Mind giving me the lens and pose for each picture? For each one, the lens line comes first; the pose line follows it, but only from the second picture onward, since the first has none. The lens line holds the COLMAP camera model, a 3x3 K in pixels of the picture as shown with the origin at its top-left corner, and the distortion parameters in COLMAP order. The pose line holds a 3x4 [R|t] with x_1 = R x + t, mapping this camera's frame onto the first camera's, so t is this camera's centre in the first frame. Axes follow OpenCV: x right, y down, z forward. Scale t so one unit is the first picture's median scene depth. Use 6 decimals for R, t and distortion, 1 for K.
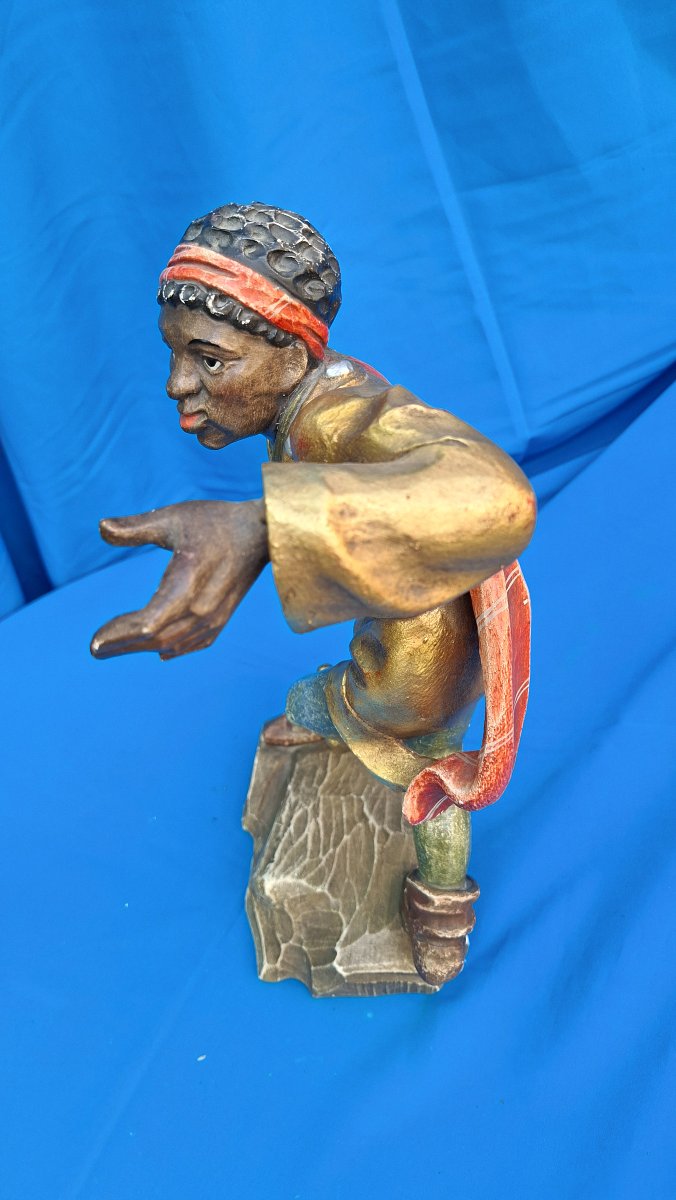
lens RADIAL K [[860.1, 0, 338.0], [0, 860.1, 600.0], [0, 0, 1]] dist [0.096862, -0.138975]
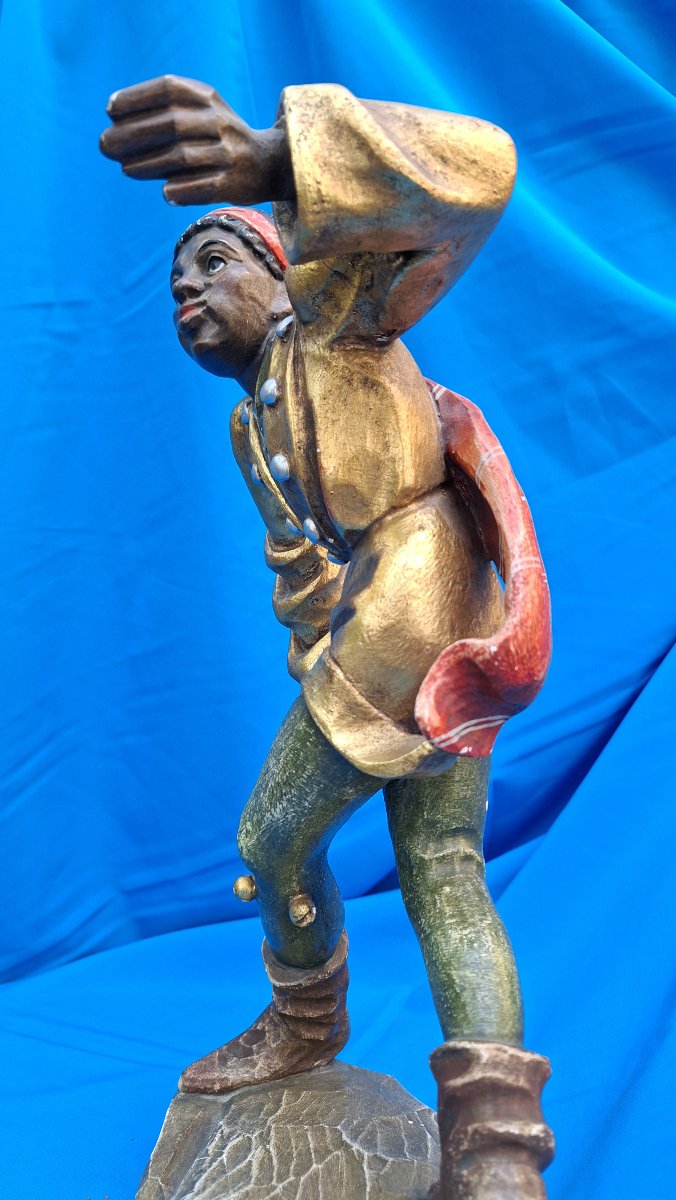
lens RADIAL K [[860.1, 0, 338.0], [0, 860.1, 600.0], [0, 0, 1]] dist [0.096862, -0.138975]
pose [[0.996568, 0.027408, 0.078110, -0.033283], [0.043023, 0.634654, -0.771598, 0.494524], [-0.070721, 0.772310, 0.631297, 0.319069]]
